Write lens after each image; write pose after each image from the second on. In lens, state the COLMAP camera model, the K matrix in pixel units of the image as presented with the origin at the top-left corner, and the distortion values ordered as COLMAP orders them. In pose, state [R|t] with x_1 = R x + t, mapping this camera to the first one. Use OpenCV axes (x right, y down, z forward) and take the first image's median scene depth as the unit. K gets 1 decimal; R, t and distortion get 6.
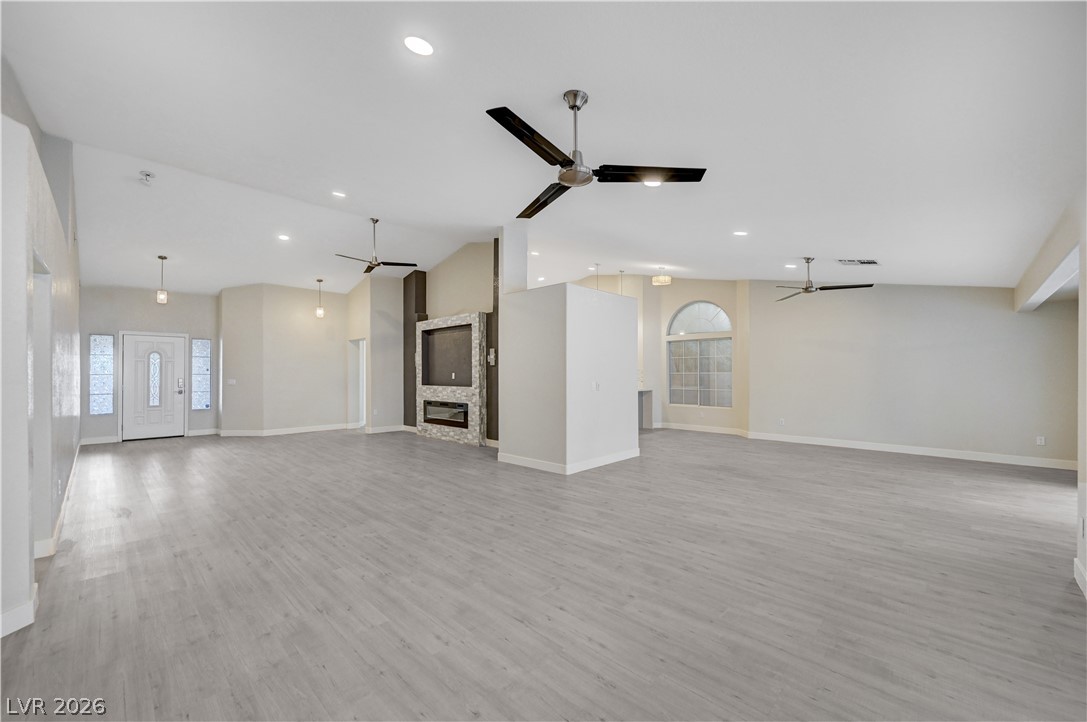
lens RADIAL K [[437.9, 0, 543.2], [0, 437.9, 363.0], [0, 0, 1]] dist [0.000096, -0.000147]
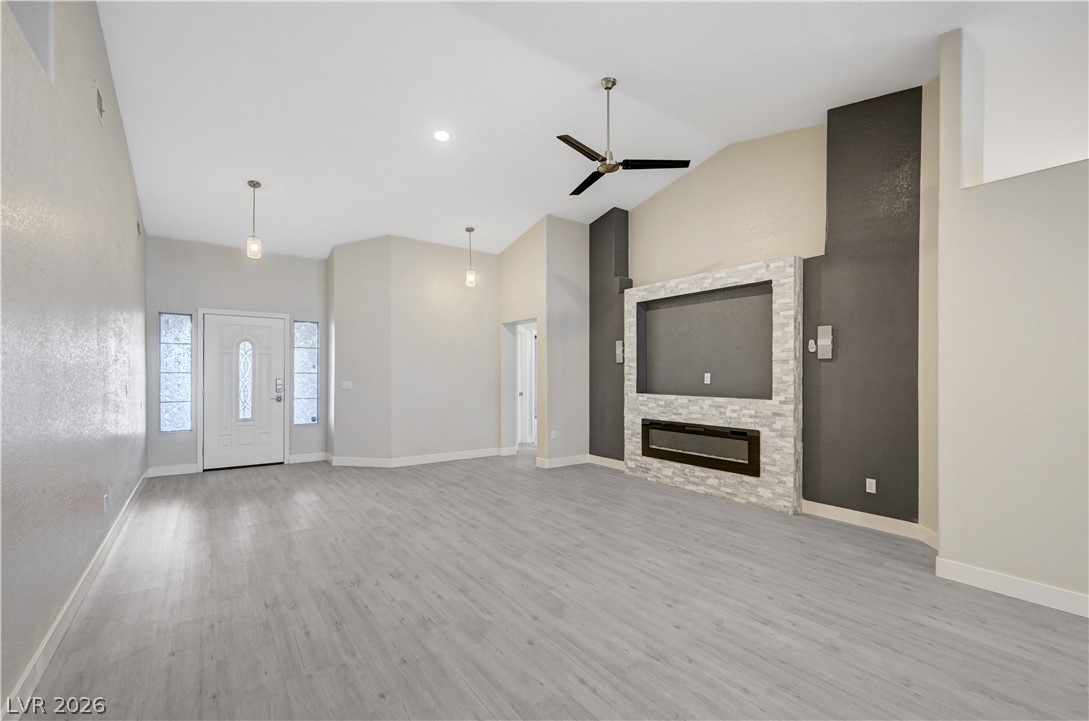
lens RADIAL K [[482.4, 0, 550.1], [0, 482.4, 366.0], [0, 0, 1]] dist [0.010478, 0.000092]
pose [[0.985402, 0.003101, -0.170213, -0.297424], [-0.001956, 0.999974, 0.006890, 0.009423], [0.170230, -0.006457, 0.985383, 0.344435]]
